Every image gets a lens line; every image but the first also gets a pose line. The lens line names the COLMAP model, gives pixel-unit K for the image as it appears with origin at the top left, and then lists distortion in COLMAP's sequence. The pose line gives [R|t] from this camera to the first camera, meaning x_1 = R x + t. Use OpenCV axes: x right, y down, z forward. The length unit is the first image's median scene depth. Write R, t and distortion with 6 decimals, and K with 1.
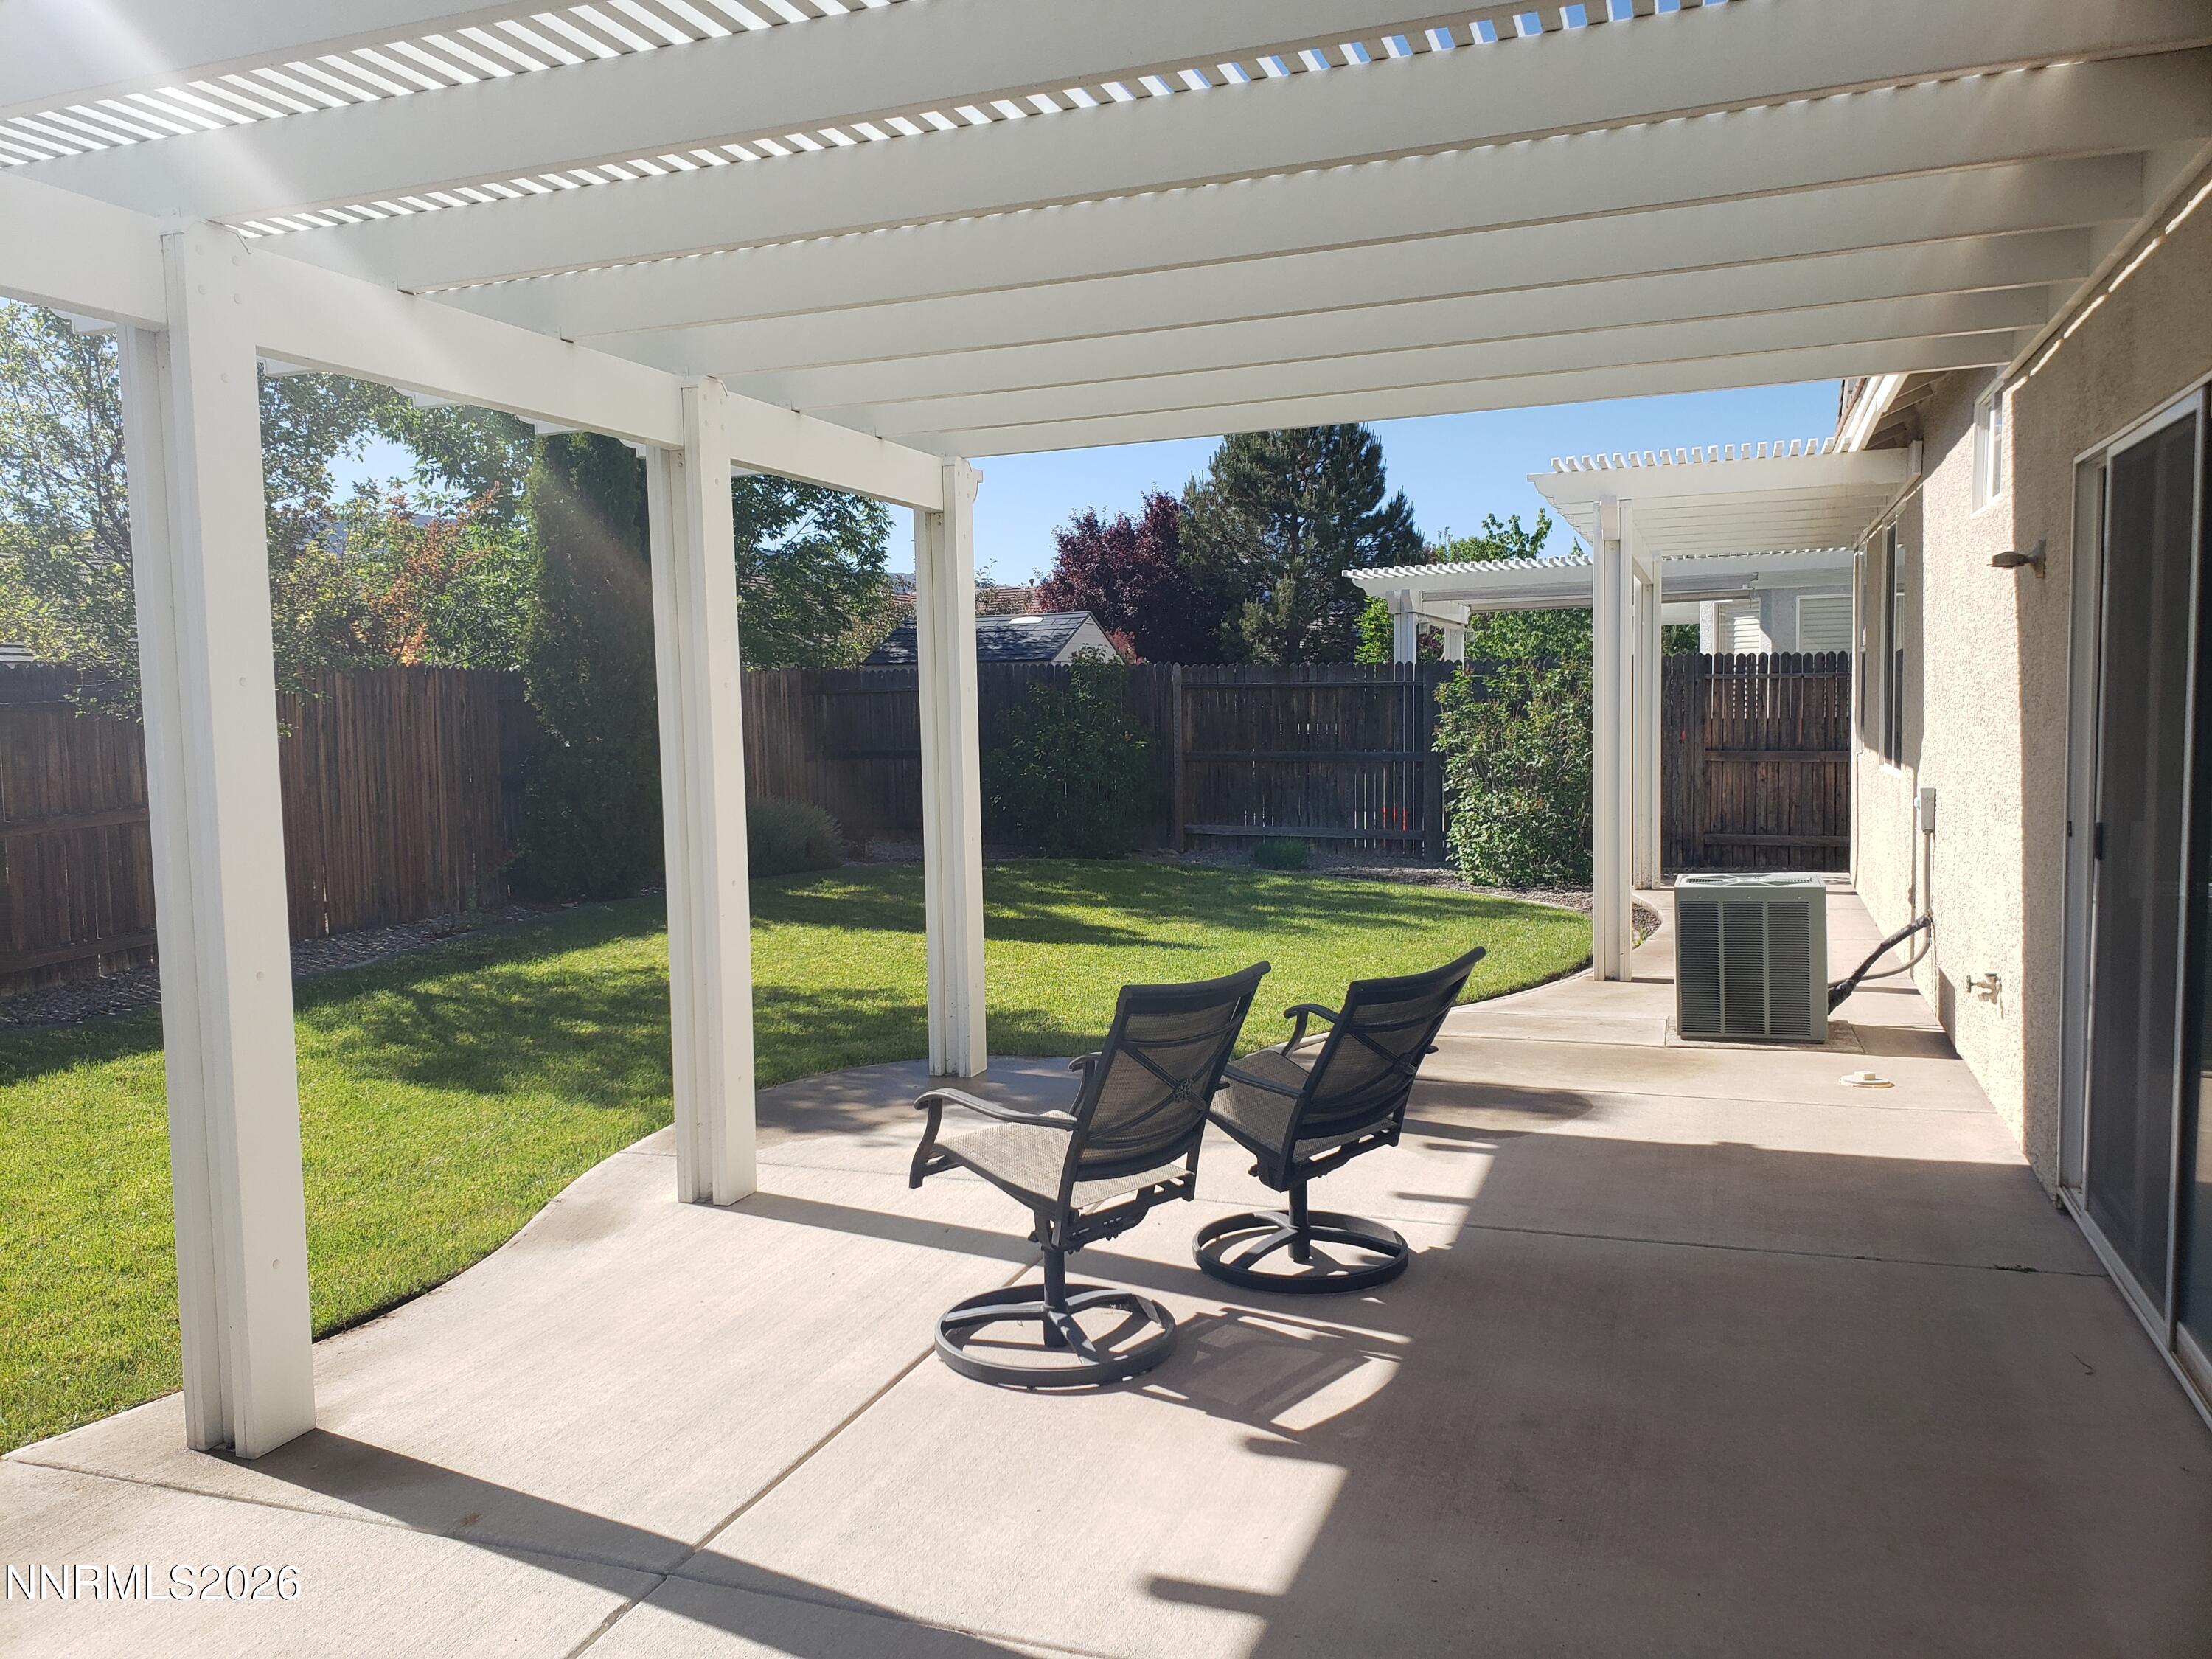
lens RADIAL K [[1680.9, 0, 1110.4], [0, 1680.9, 838.5], [0, 0, 1]] dist [0.031760, -0.027871]
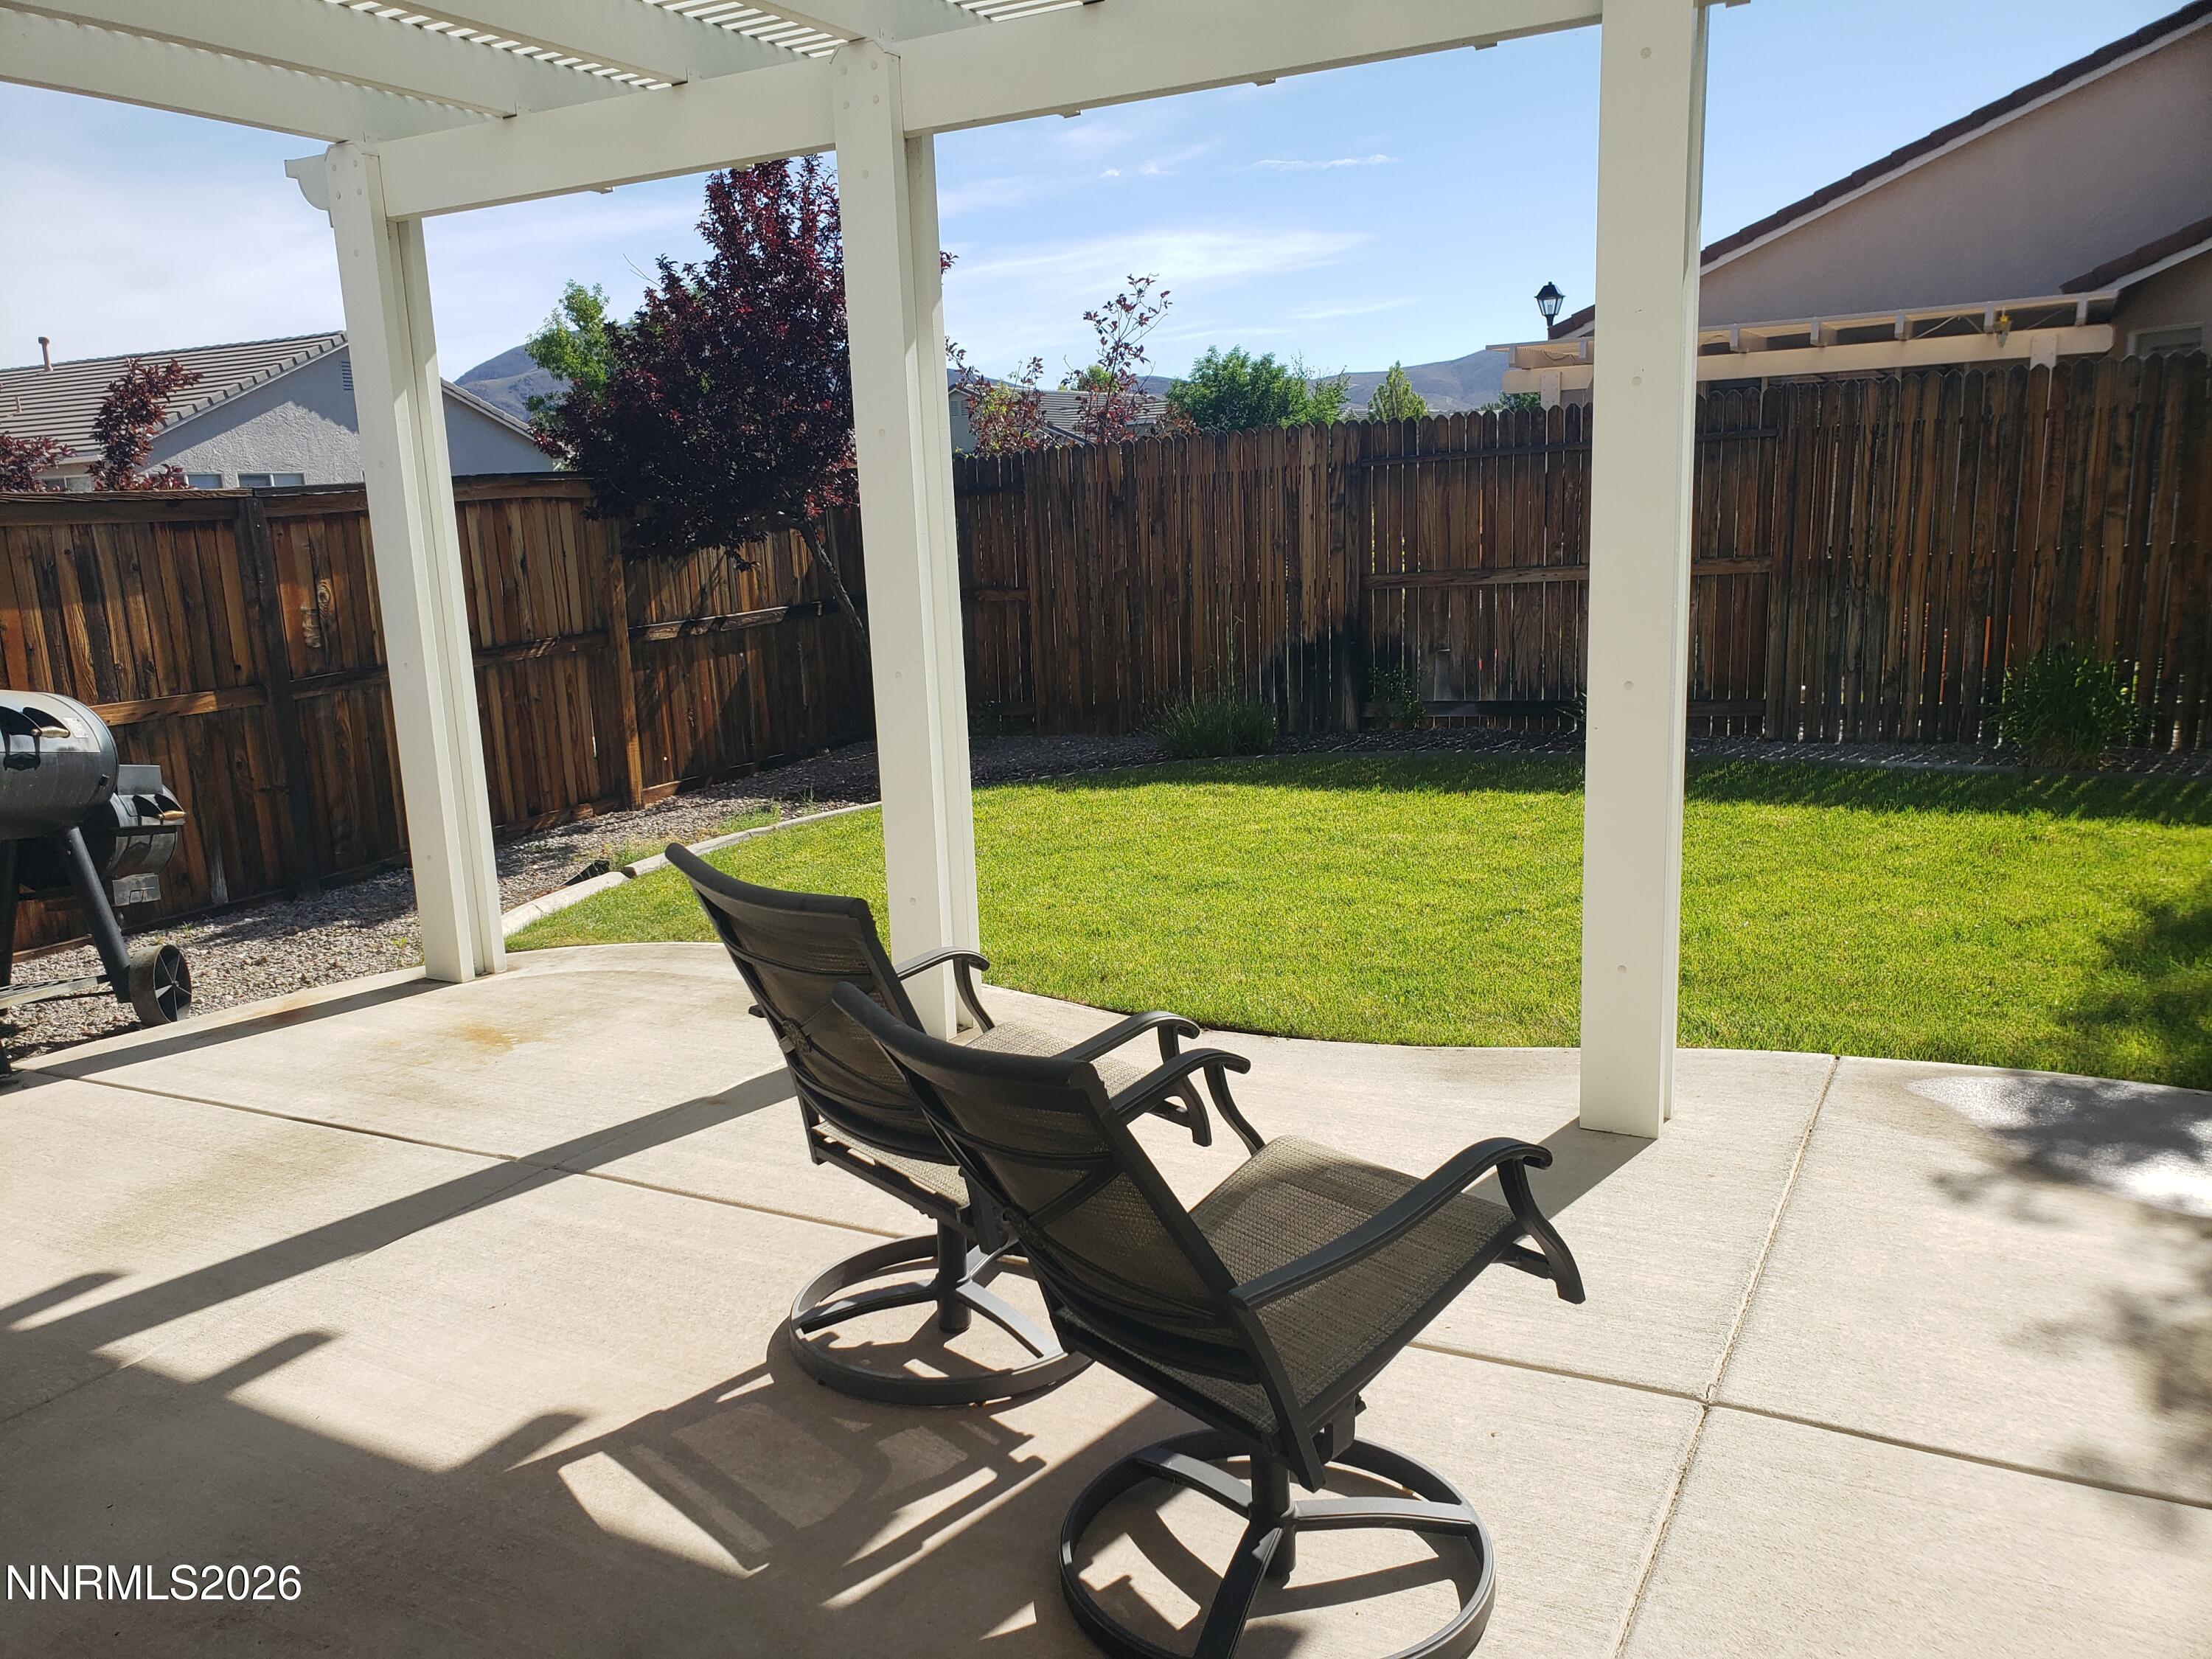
lens RADIAL K [[1680.9, 0, 1110.4], [0, 1680.9, 838.5], [0, 0, 1]] dist [0.031760, -0.027871]
pose [[-0.145174, 0.230481, -0.962187, 0.709348], [-0.018187, 0.971703, 0.235504, -0.117499], [0.989239, 0.051688, -0.136874, 1.245646]]
